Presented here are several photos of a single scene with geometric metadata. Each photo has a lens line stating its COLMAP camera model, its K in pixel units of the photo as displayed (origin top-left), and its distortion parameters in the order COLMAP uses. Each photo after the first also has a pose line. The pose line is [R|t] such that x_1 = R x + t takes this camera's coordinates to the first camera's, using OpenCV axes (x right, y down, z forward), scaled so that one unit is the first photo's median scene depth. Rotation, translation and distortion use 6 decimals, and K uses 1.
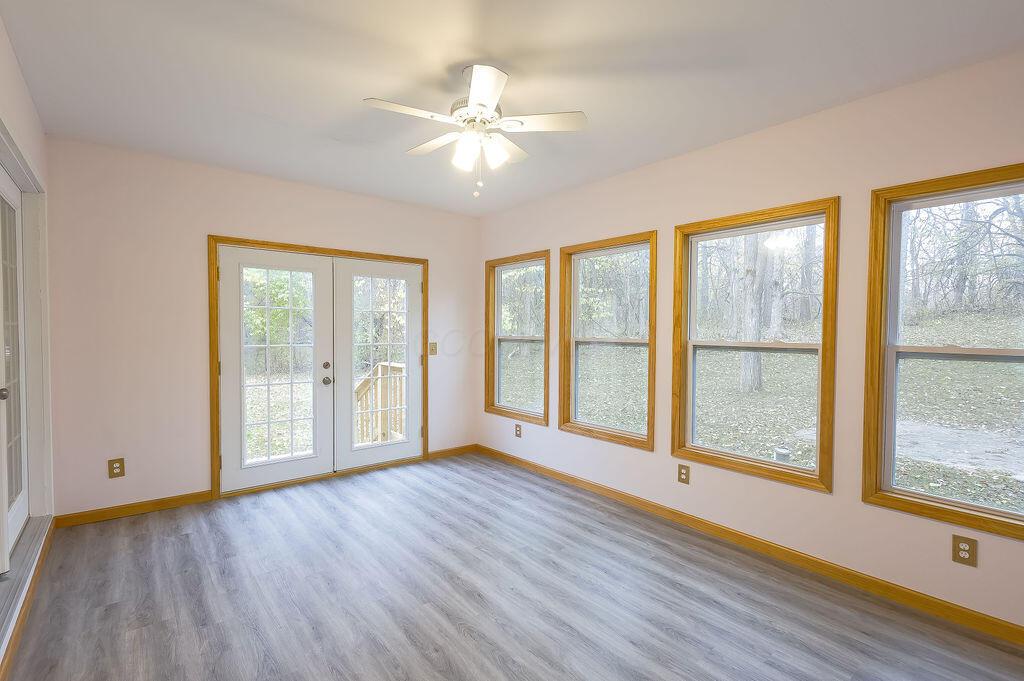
lens RADIAL K [[476.6, 0, 512.0], [0, 476.6, 340.5], [0, 0, 1]] dist [0.000039, 0.000002]
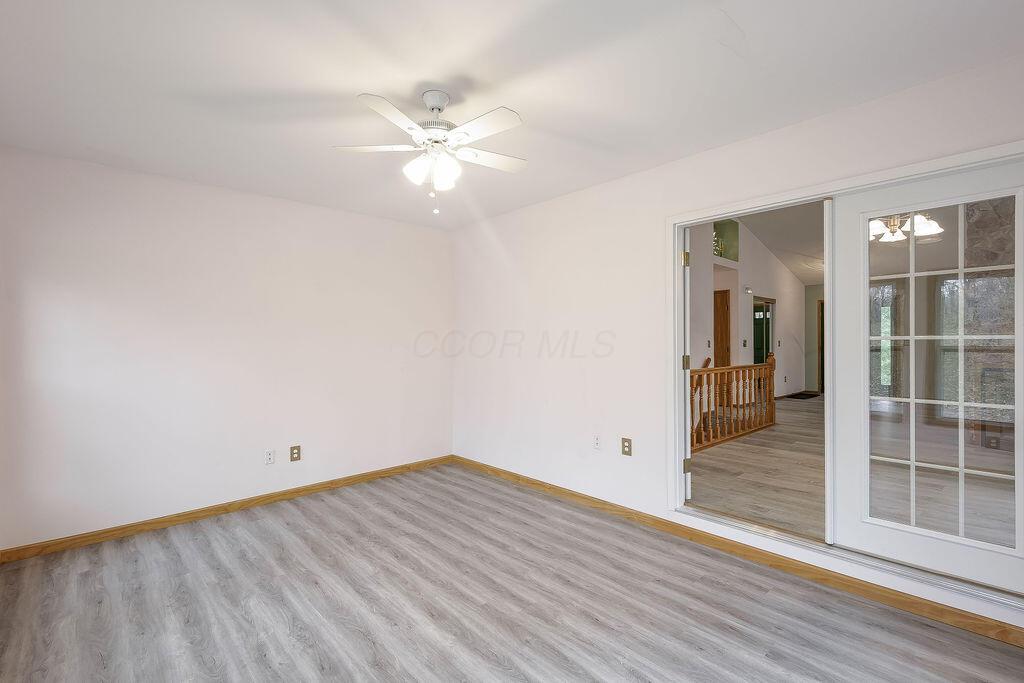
lens RADIAL K [[476.6, 0, 512.0], [0, 476.6, 341.5], [0, 0, 1]] dist [0.000039, 0.000002]
pose [[-0.998950, -0.004583, -0.045584, -0.193296], [-0.005578, 0.999748, 0.021724, -0.047574], [0.045473, 0.021955, -0.998724, 2.068823]]
